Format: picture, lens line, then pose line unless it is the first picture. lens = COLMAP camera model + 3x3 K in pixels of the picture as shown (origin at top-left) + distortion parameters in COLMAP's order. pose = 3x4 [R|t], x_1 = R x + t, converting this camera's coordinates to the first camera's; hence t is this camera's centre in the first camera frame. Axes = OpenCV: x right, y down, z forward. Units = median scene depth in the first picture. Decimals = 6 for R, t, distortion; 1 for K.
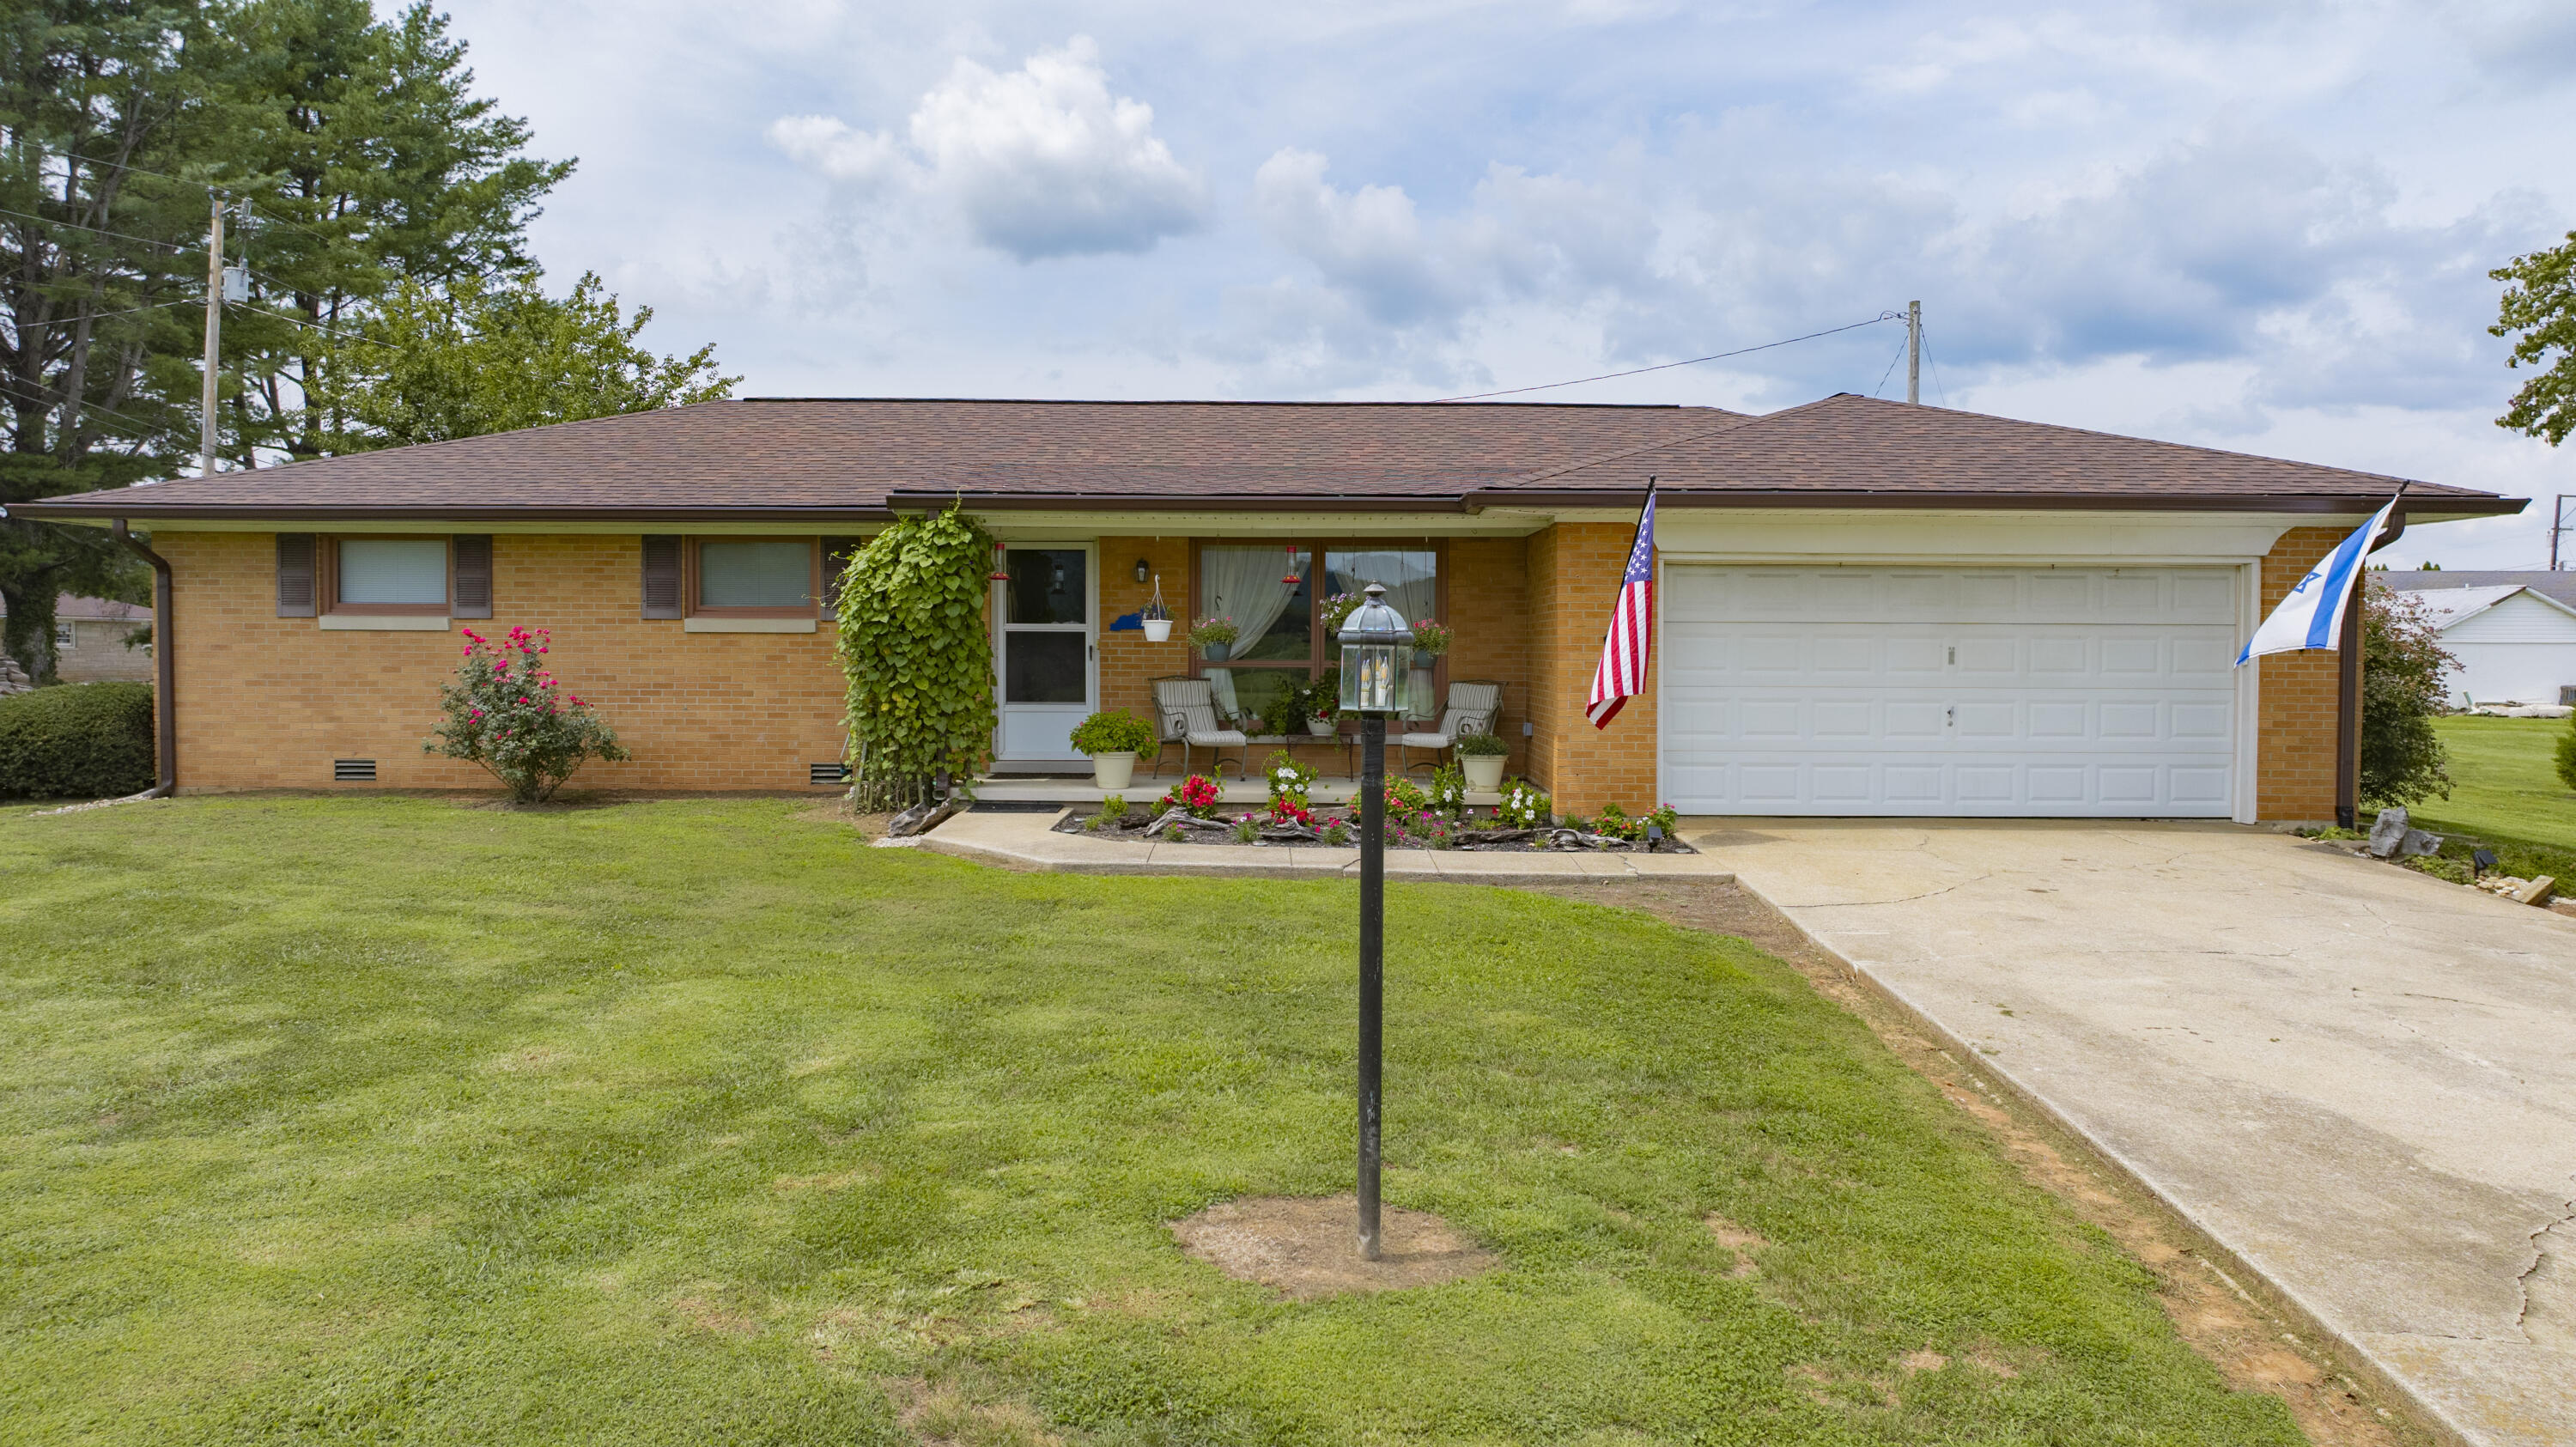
lens RADIAL K [[1807.1, 0, 1290.5], [0, 1807.1, 731.0], [0, 0, 1]] dist [-0.046696, 0.048010]
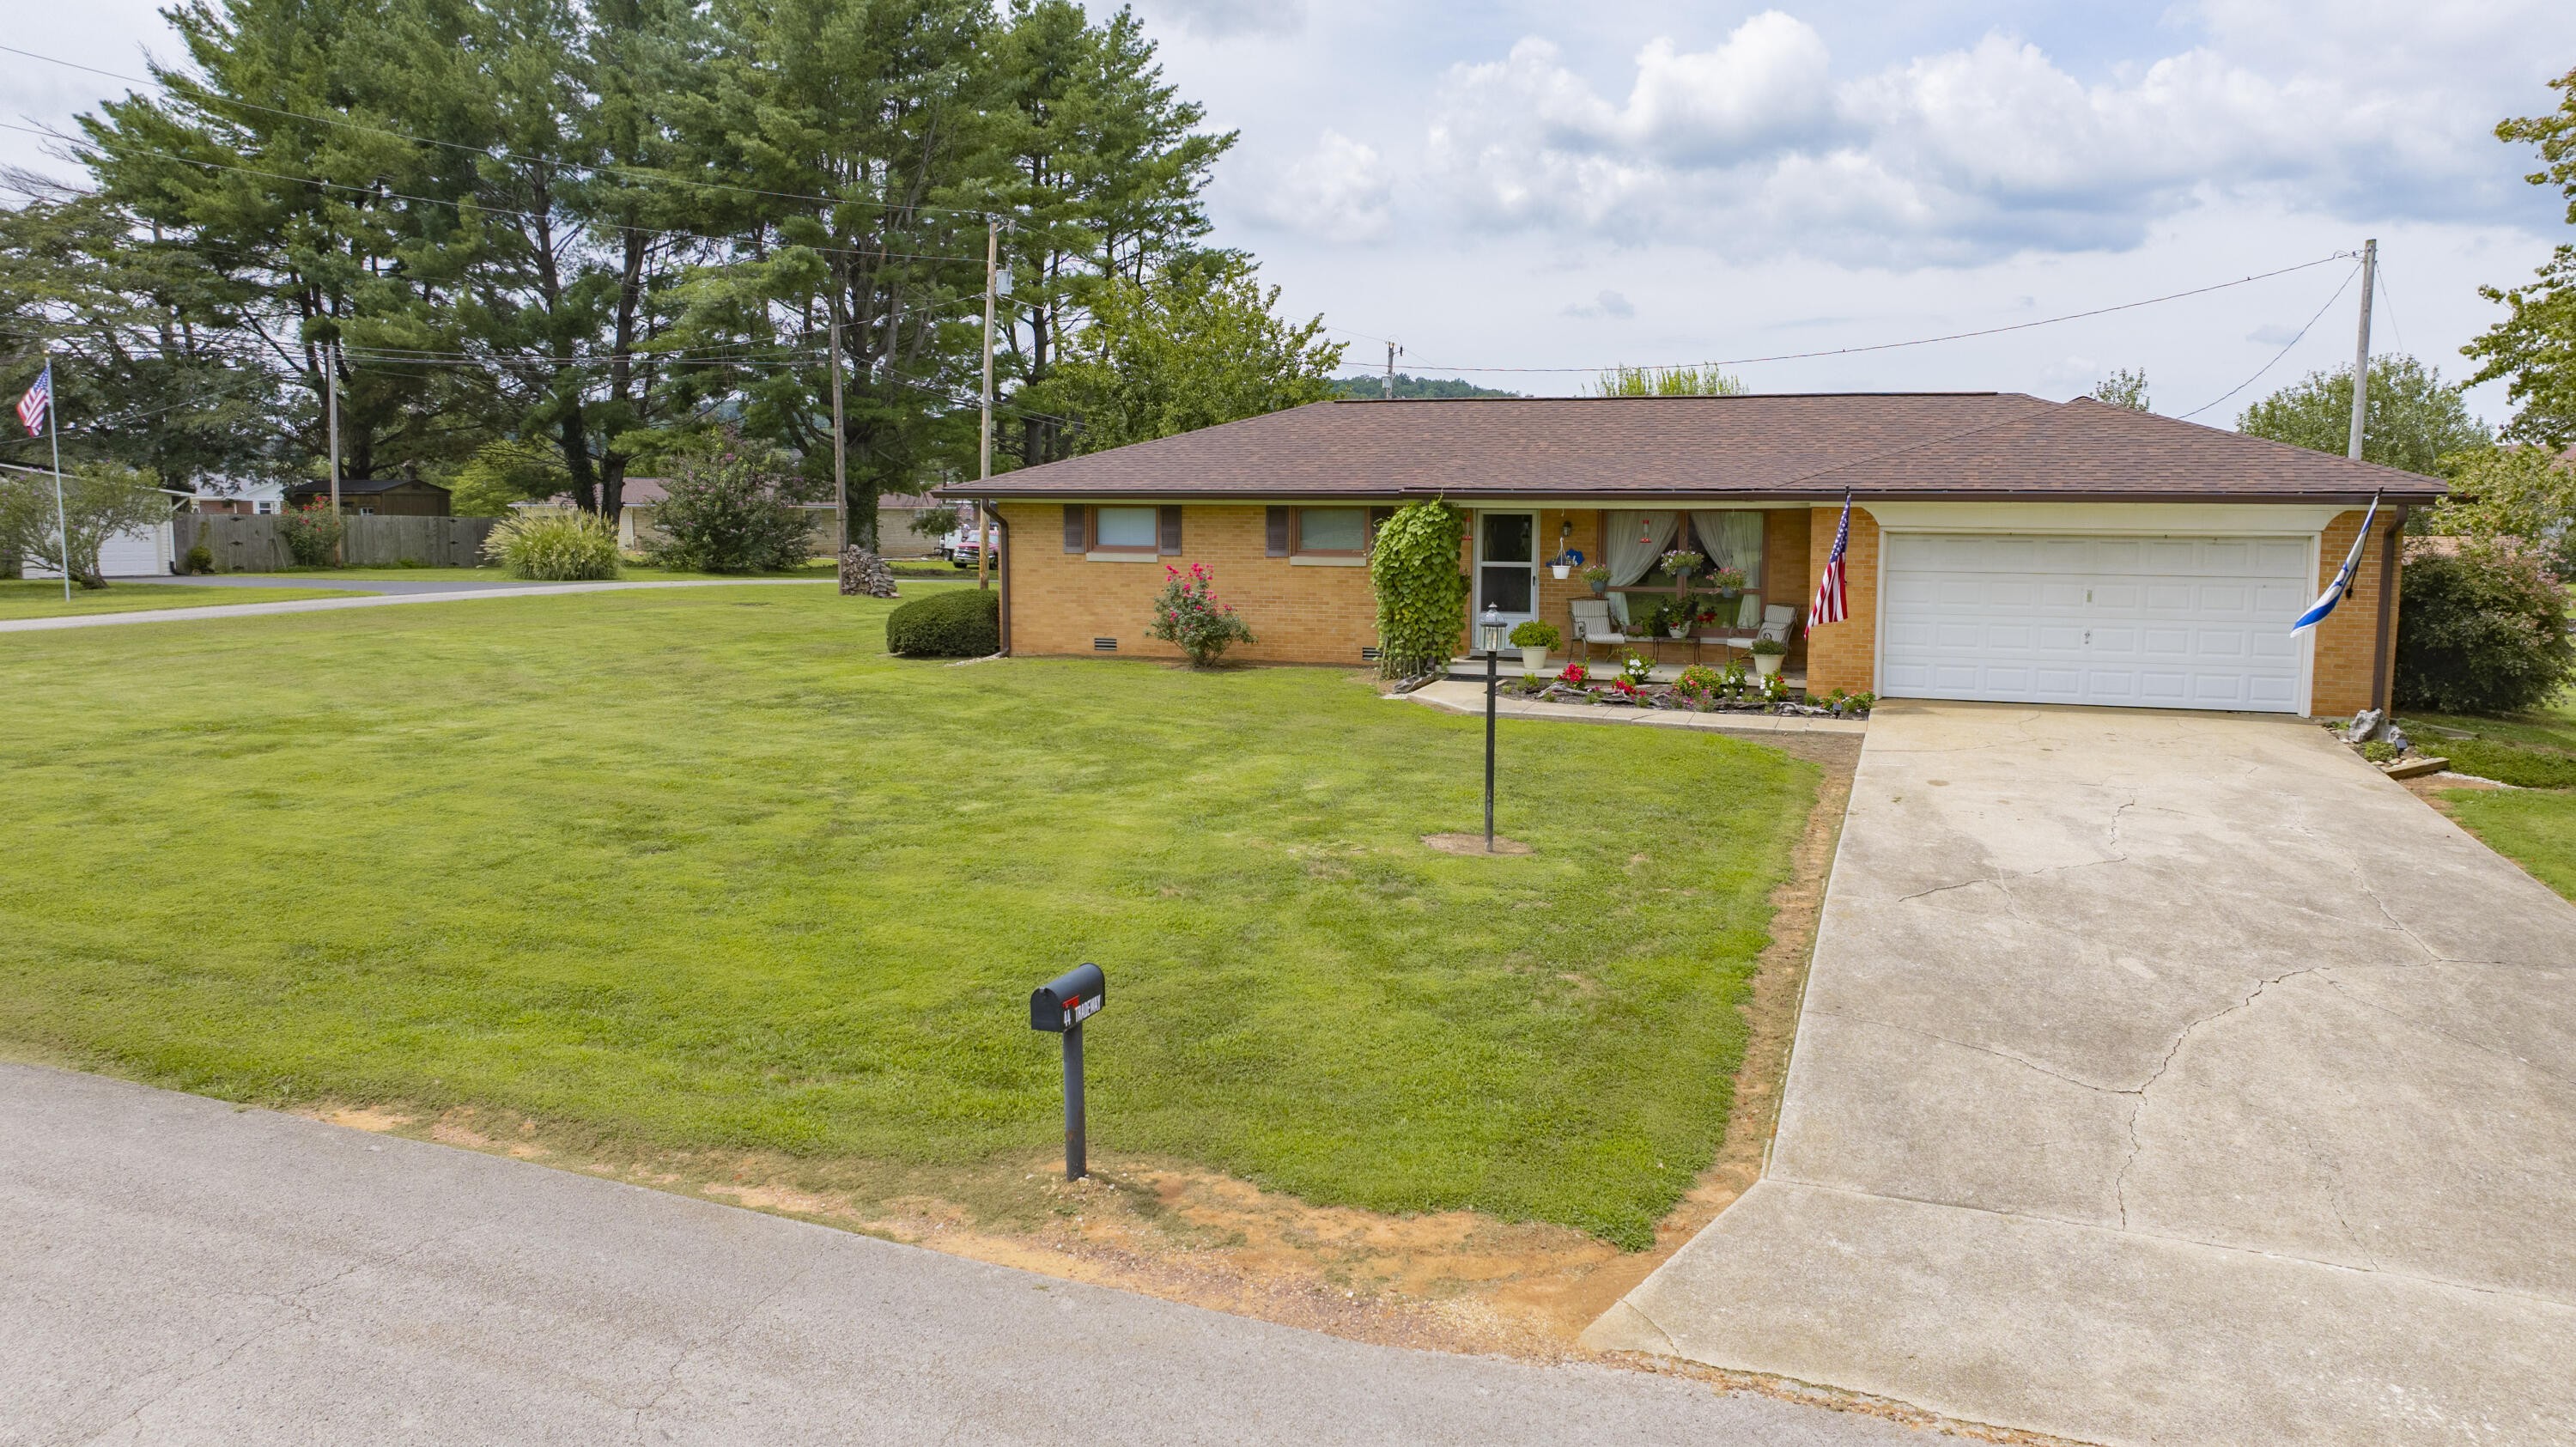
lens RADIAL K [[1807.1, 0, 1287.3], [0, 1807.1, 738.3], [0, 0, 1]] dist [-0.046696, 0.048010]
pose [[0.939057, 0.042554, -0.341116, 0.244616], [-0.015453, 0.996531, 0.081774, -0.034361], [0.343413, -0.071519, 0.936458, -0.592543]]
